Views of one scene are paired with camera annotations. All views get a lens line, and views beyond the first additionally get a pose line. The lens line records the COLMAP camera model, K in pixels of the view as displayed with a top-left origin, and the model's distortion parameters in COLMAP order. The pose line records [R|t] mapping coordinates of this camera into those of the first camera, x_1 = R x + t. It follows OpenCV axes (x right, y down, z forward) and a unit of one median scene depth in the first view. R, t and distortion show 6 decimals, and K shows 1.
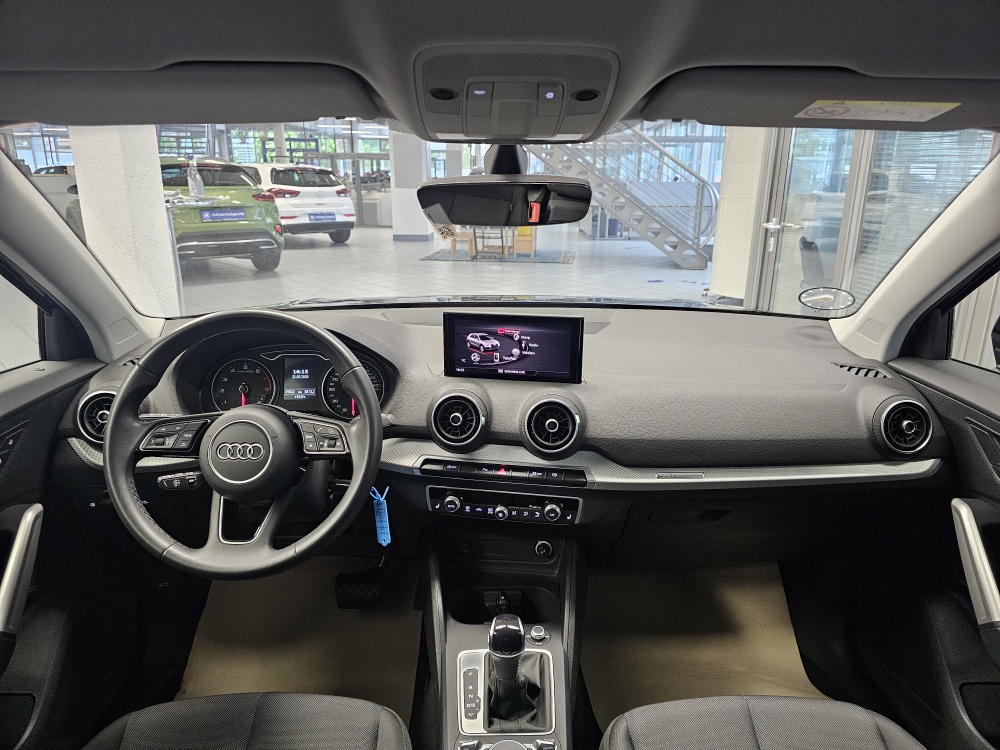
lens RADIAL K [[676.9, 0, 503.4], [0, 676.9, 372.3], [0, 0, 1]] dist [0.072072, -0.072285]
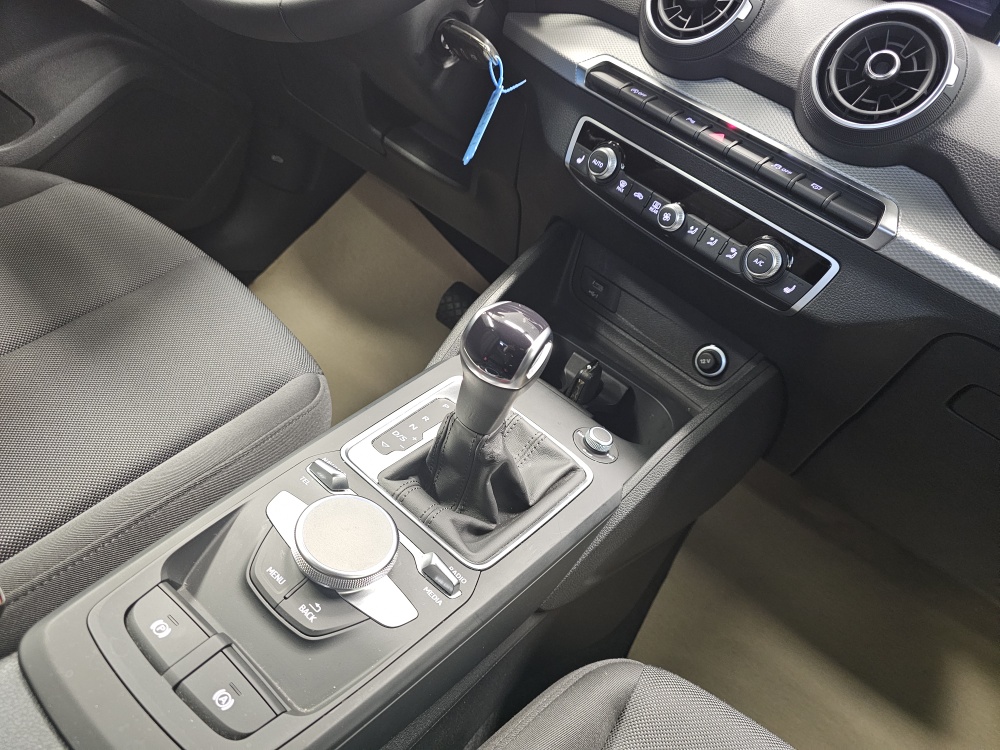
lens RADIAL K [[686.1, 0, 499.3], [0, 686.1, 363.7], [0, 0, 1]] dist [0.067961, -0.078394]
pose [[0.757494, 0.548290, -0.354374, 0.141449], [-0.497729, 0.836286, 0.229984, 0.243174], [0.422455, 0.002171, 0.906381, 0.482499]]
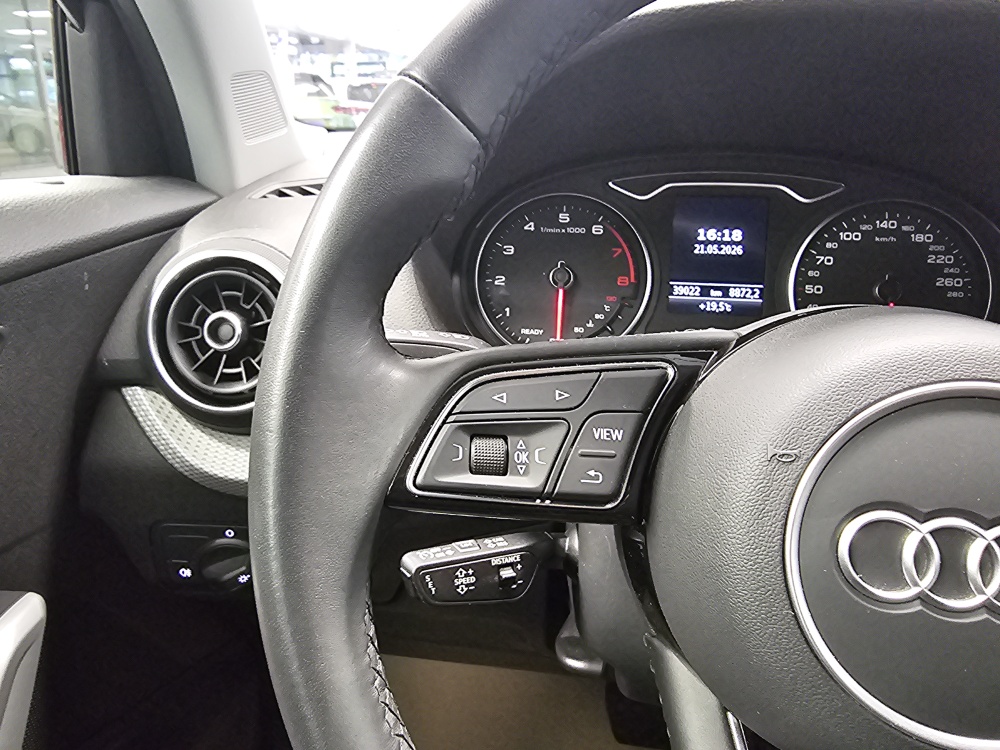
lens RADIAL K [[695.5, 0, 418.7], [0, 695.5, 373.0], [0, 0, 1]] dist [0.011139, -0.006172]
pose [[0.979808, 0.062486, -0.189925, -0.416944], [-0.045948, 0.994857, 0.090269, 0.049378], [0.194589, -0.079720, 0.977640, 0.679919]]
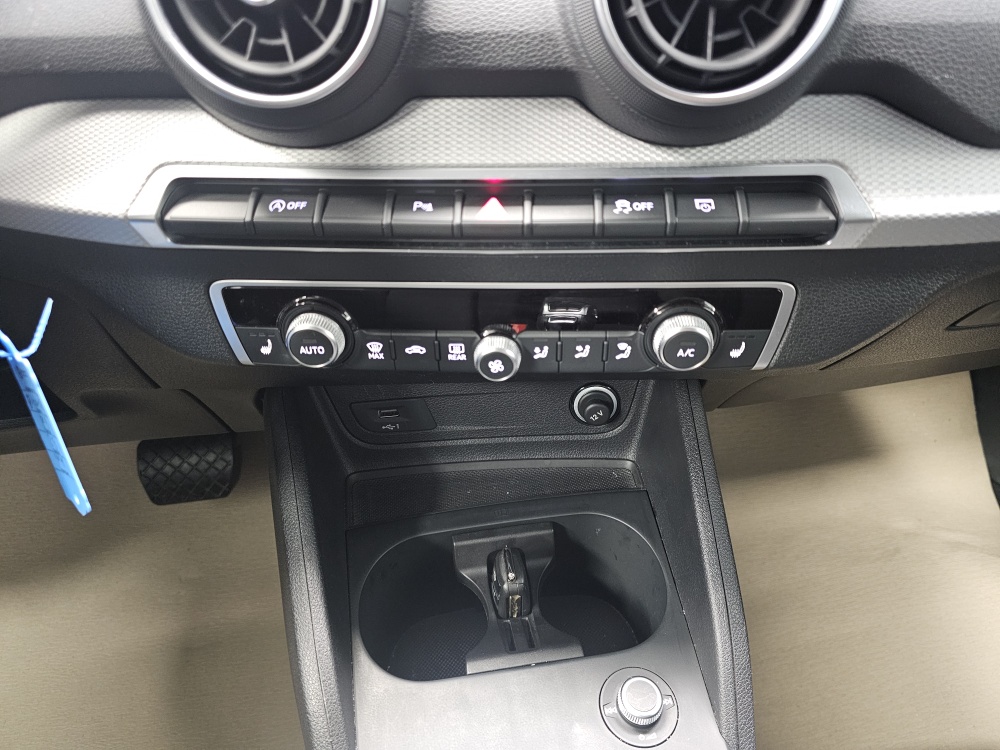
lens RADIAL K [[686.1, 0, 499.3], [0, 686.1, 363.7], [0, 0, 1]] dist [0.067961, -0.078394]
pose [[0.992777, -0.094202, 0.074295, -0.023371], [0.060791, 0.928860, 0.365409, 0.105622], [-0.103432, -0.358253, 0.927877, 0.734769]]
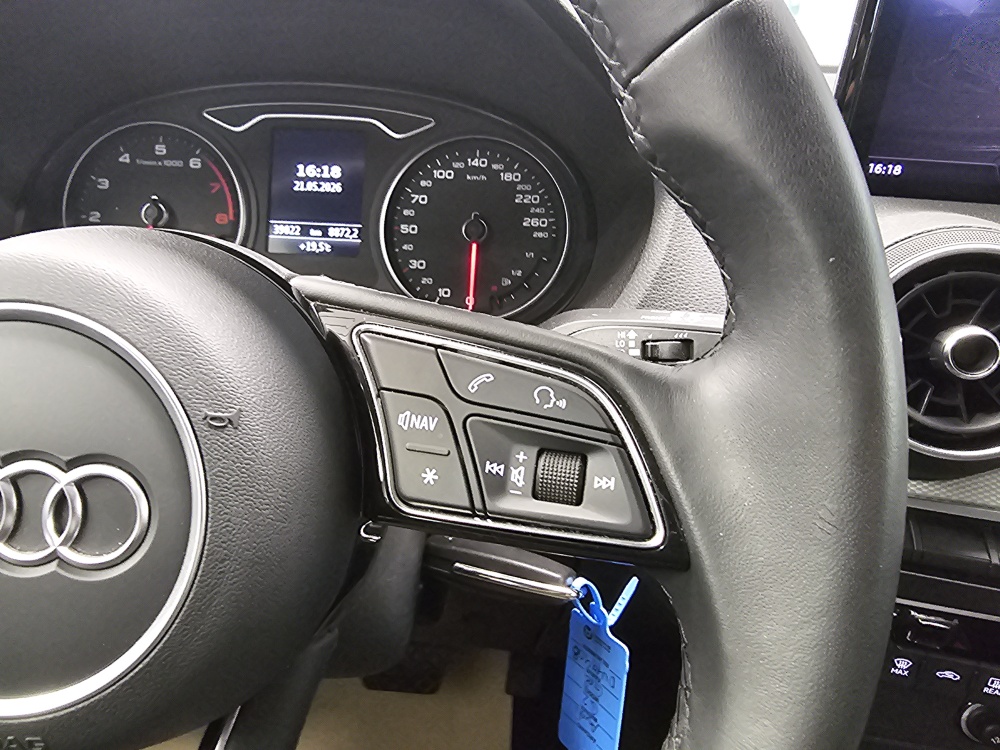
lens RADIAL K [[695.5, 0, 418.7], [0, 695.5, 373.0], [0, 0, 1]] dist [0.011139, -0.006172]
pose [[0.994676, 0.061456, -0.082718, -0.237517], [-0.048658, 0.987684, 0.148704, 0.048688], [0.090838, -0.143887, 0.985416, 0.723385]]
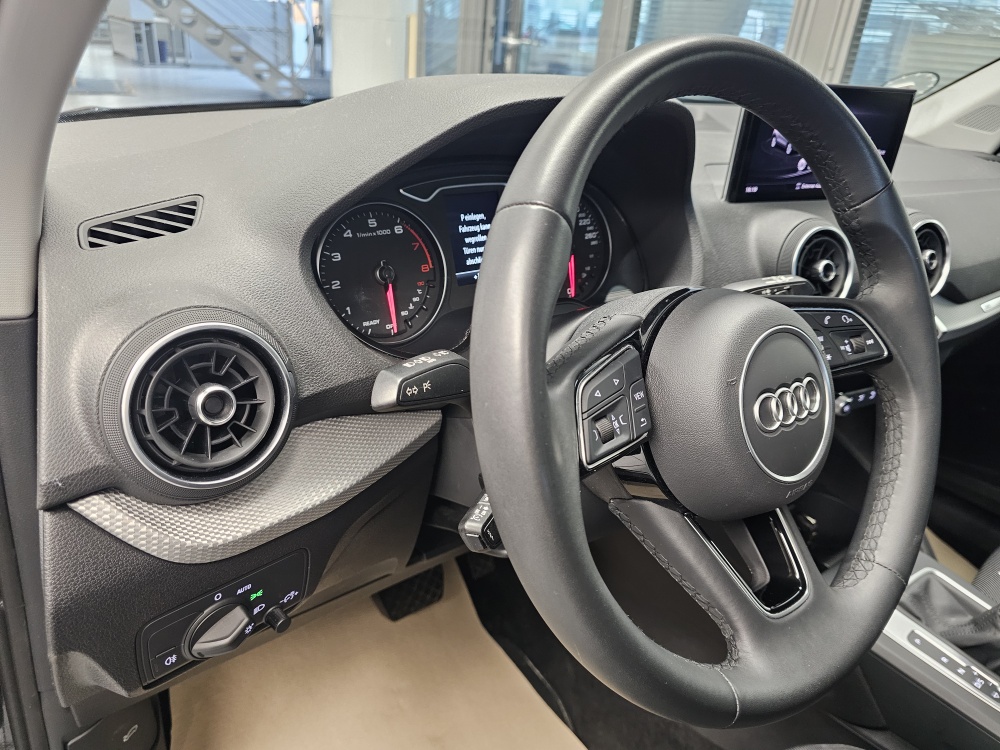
lens RADIAL K [[708.2, 0, 497.6], [0, 708.2, 356.8], [0, 0, 1]] dist [0.006855, -0.004113]
pose [[0.814037, -0.197028, 0.546373, -0.632567], [0.093765, 0.972945, 0.211155, -0.013560], [-0.573195, -0.120657, 0.810487, 0.644041]]
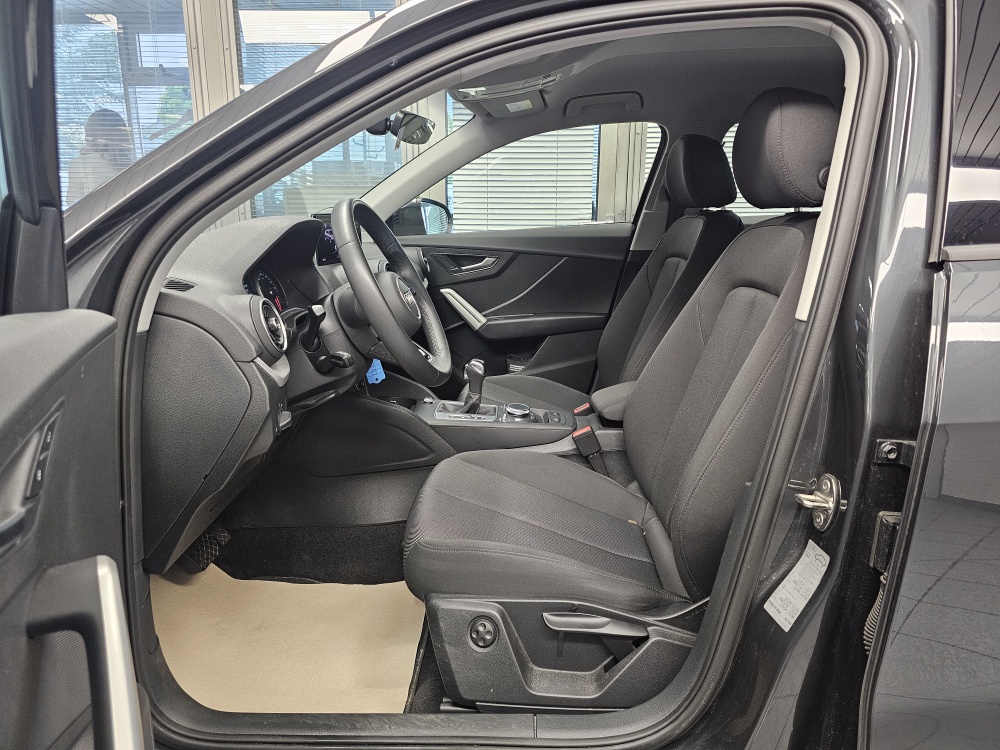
lens RADIAL K [[676.9, 0, 503.4], [0, 676.9, 372.3], [0, 0, 1]] dist [0.072072, -0.072285]
pose [[0.075099, -0.248705, 0.965664, -1.436989], [0.275874, 0.935783, 0.219554, 0.006504], [-0.958256, 0.249913, 0.138887, 0.572586]]
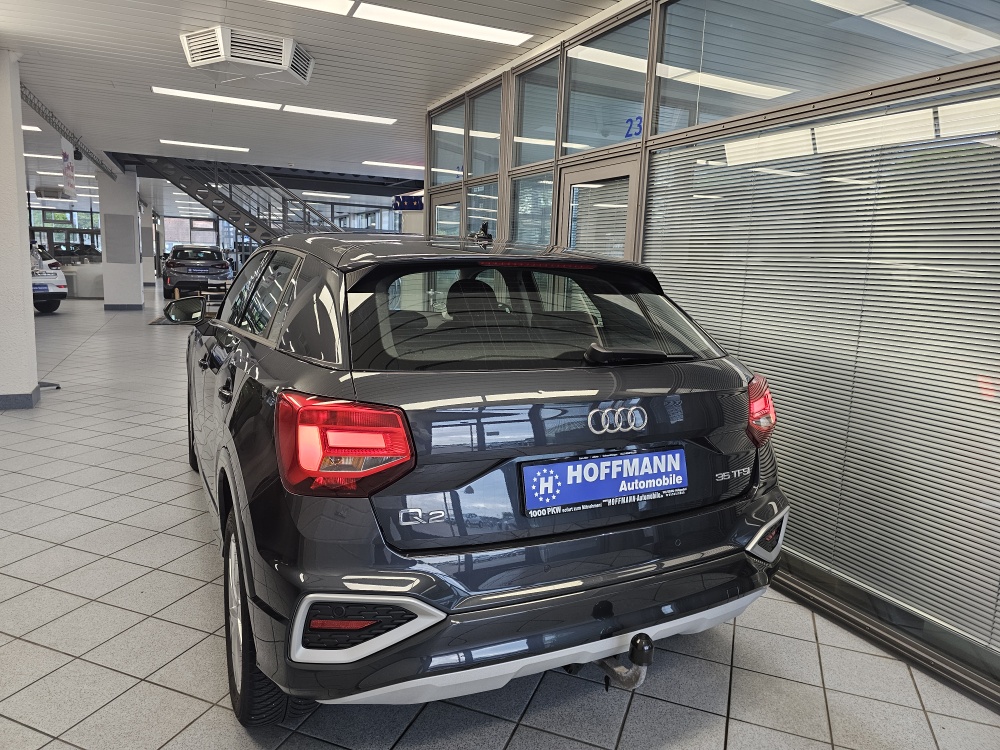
lens RADIAL K [[686.1, 0, 499.3], [0, 686.1, 363.7], [0, 0, 1]] dist [0.067961, -0.078394]
pose [[0.904139, -0.037875, 0.425556, -0.886510], [0.090627, 0.990397, -0.104402, 0.714909], [-0.417515, 0.132961, 0.898890, -2.739108]]
